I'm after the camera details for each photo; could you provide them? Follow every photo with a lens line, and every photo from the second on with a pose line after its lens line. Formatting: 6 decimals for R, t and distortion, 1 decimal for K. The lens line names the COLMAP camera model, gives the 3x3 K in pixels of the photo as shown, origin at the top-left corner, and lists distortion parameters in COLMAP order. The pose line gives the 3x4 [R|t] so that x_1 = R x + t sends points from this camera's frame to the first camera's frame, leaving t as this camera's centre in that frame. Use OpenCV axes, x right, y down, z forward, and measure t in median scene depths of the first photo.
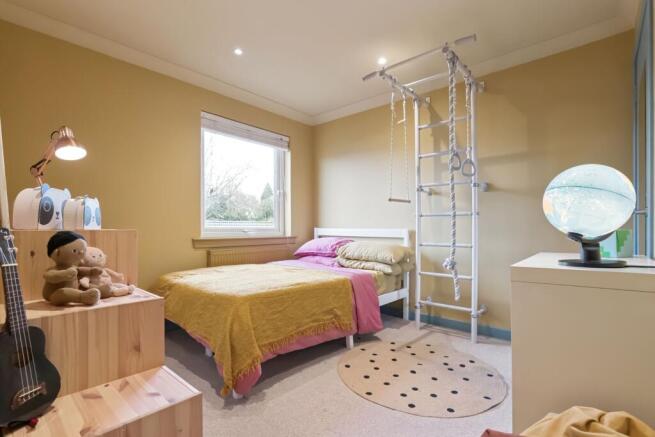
lens RADIAL K [[308.7, 0, 332.5], [0, 308.7, 229.7], [0, 0, 1]] dist [-0.005728, 0.000076]
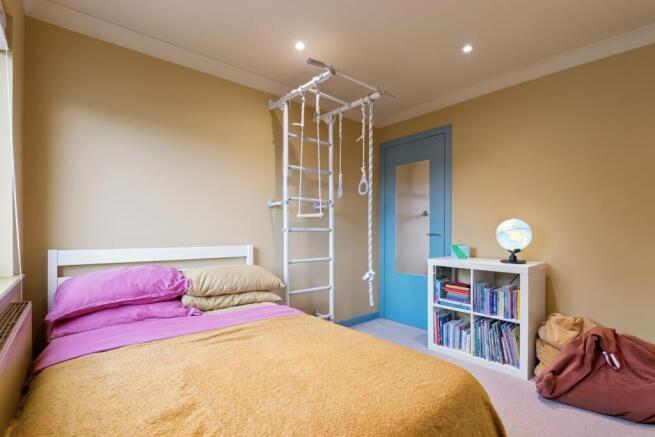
lens RADIAL K [[308.7, 0, 332.5], [0, 308.7, 229.7], [0, 0, 1]] dist [-0.005728, 0.000076]
pose [[0.147626, -0.000296, 0.989043, -0.542718], [0.002133, 0.999998, -0.000019, -0.043055], [-0.989041, 0.002113, 0.147626, 0.657351]]
